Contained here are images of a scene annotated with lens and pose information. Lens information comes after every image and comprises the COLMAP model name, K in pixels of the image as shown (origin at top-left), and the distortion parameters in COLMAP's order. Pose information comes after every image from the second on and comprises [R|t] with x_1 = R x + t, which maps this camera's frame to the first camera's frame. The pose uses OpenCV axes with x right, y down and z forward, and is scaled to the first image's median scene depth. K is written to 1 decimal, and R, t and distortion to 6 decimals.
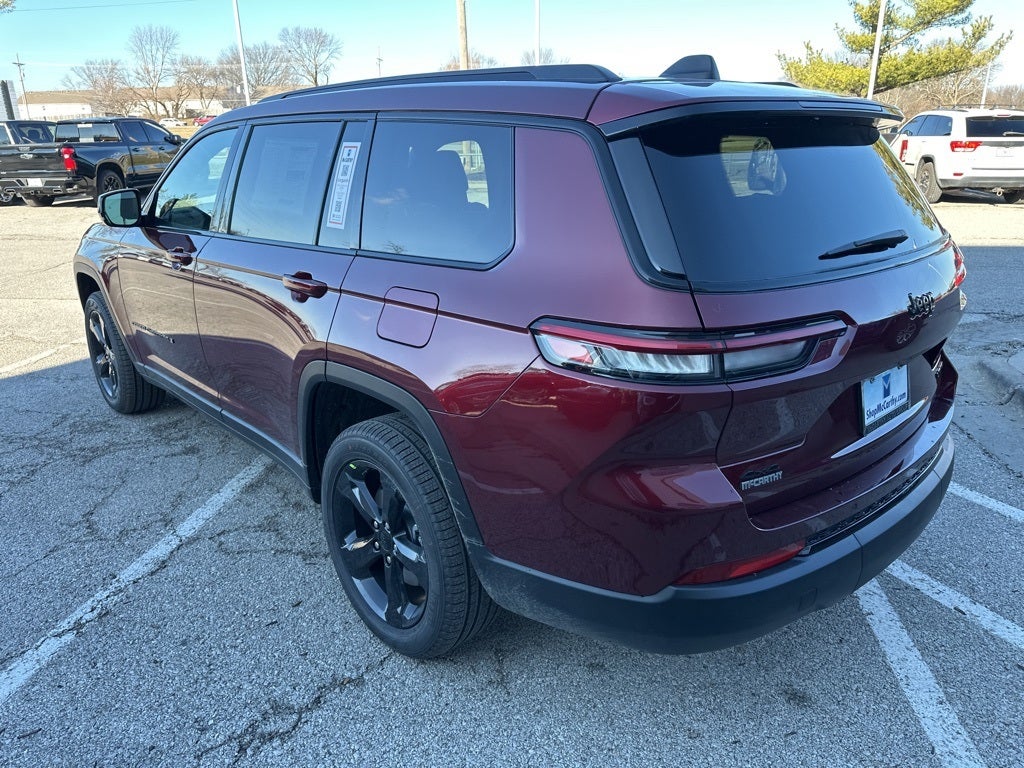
lens RADIAL K [[718.9, 0, 511.6], [0, 718.9, 384.6], [0, 0, 1]] dist [0.040048, -0.047327]
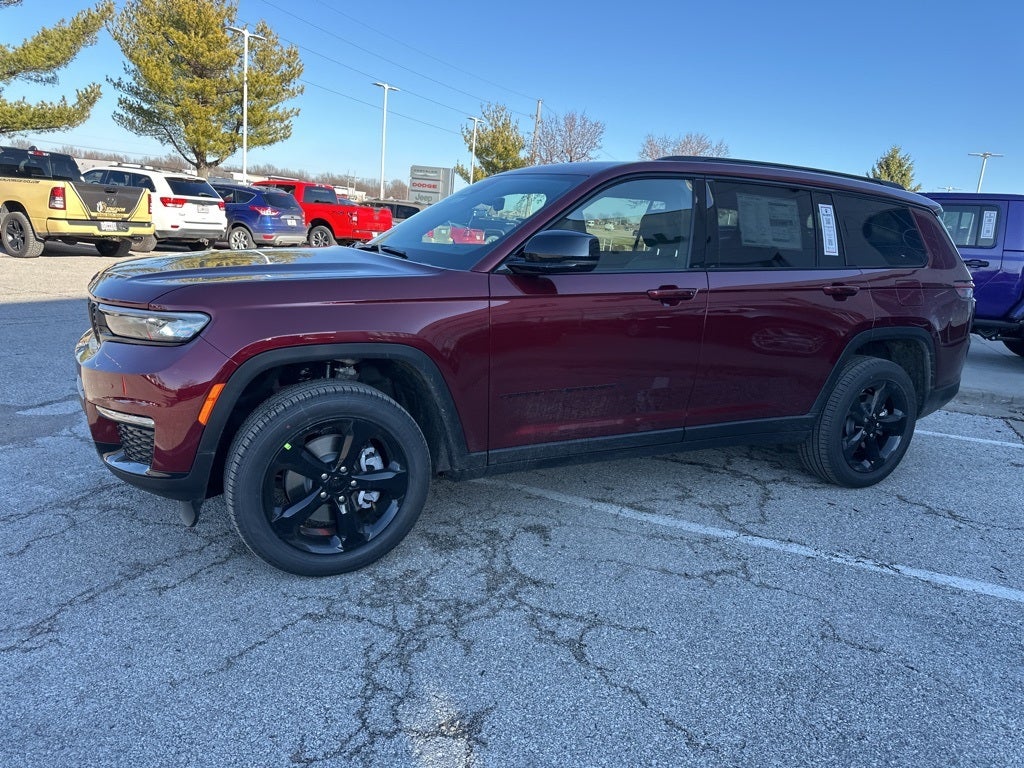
lens RADIAL K [[718.9, 0, 510.1], [0, 718.9, 382.2], [0, 0, 1]] dist [0.040048, -0.047327]
pose [[0.268472, -0.177921, 0.946714, -1.184625], [0.245389, 0.963003, 0.111395, -0.173204], [-0.931508, 0.202406, 0.302199, 0.713270]]
